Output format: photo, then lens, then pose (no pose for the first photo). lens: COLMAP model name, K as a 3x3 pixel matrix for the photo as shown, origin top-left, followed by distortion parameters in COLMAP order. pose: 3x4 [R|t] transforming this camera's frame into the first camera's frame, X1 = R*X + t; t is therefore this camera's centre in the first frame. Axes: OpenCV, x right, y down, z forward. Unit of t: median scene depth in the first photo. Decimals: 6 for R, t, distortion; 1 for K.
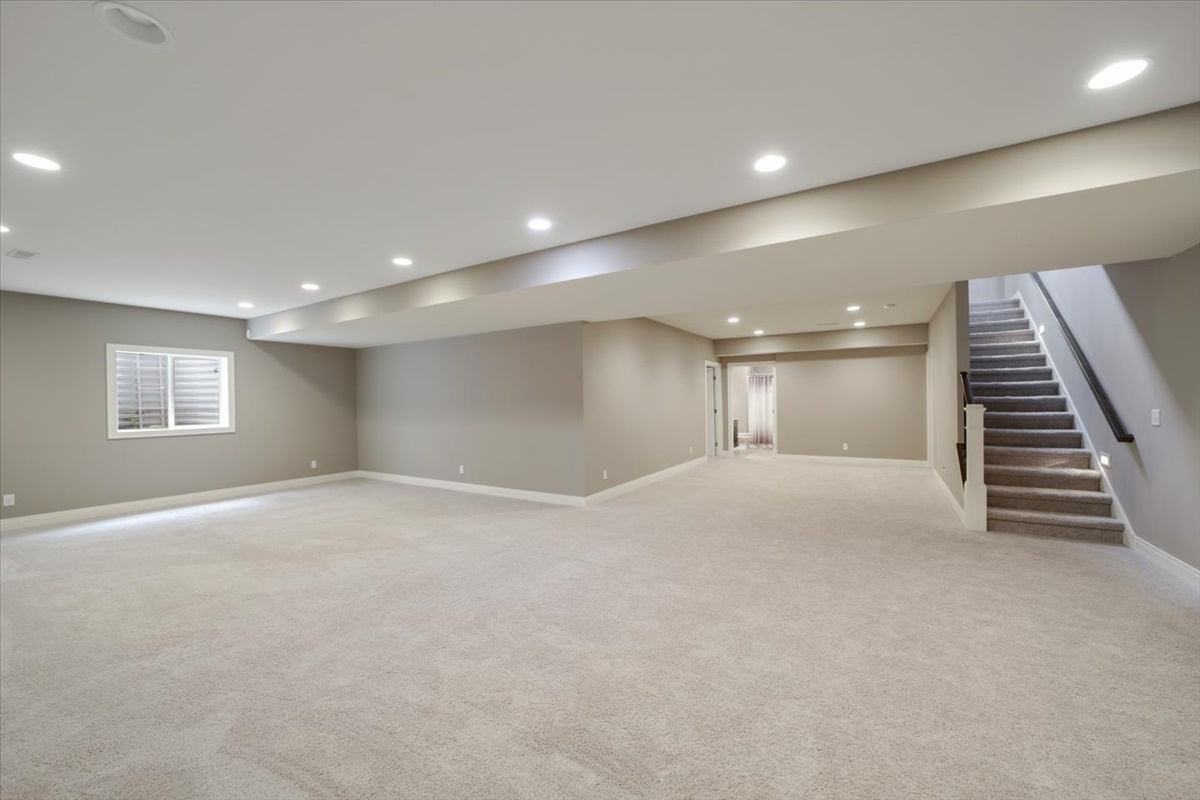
lens RADIAL K [[458.8, 0, 600.0], [0, 458.8, 400.0], [0, 0, 1]] dist [-0.000017, 0.000012]
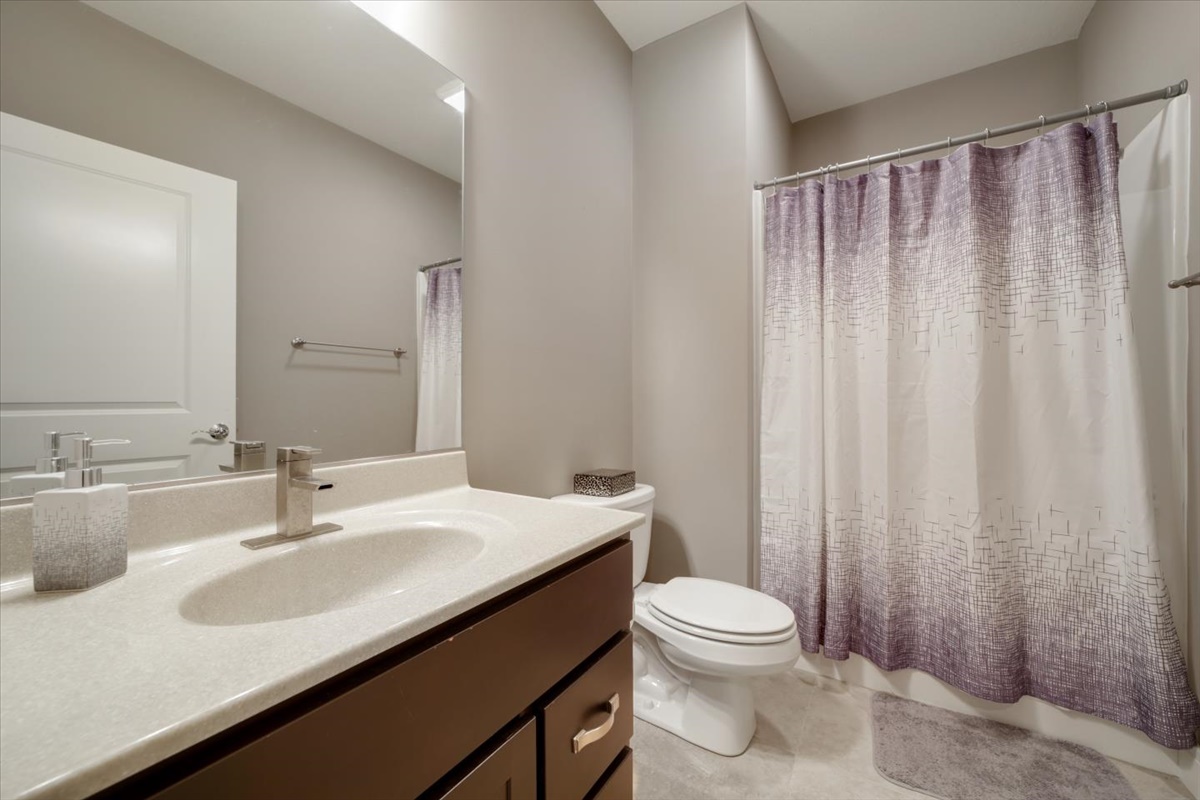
lens RADIAL K [[458.8, 0, 600.0], [0, 458.8, 400.0], [0, 0, 1]] dist [-0.000017, 0.000012]
pose [[0.999608, 0.014583, -0.023886, 0.276321], [-0.014601, 0.999893, -0.000604, 0.018356], [0.023875, 0.000952, 0.999715, 0.858156]]
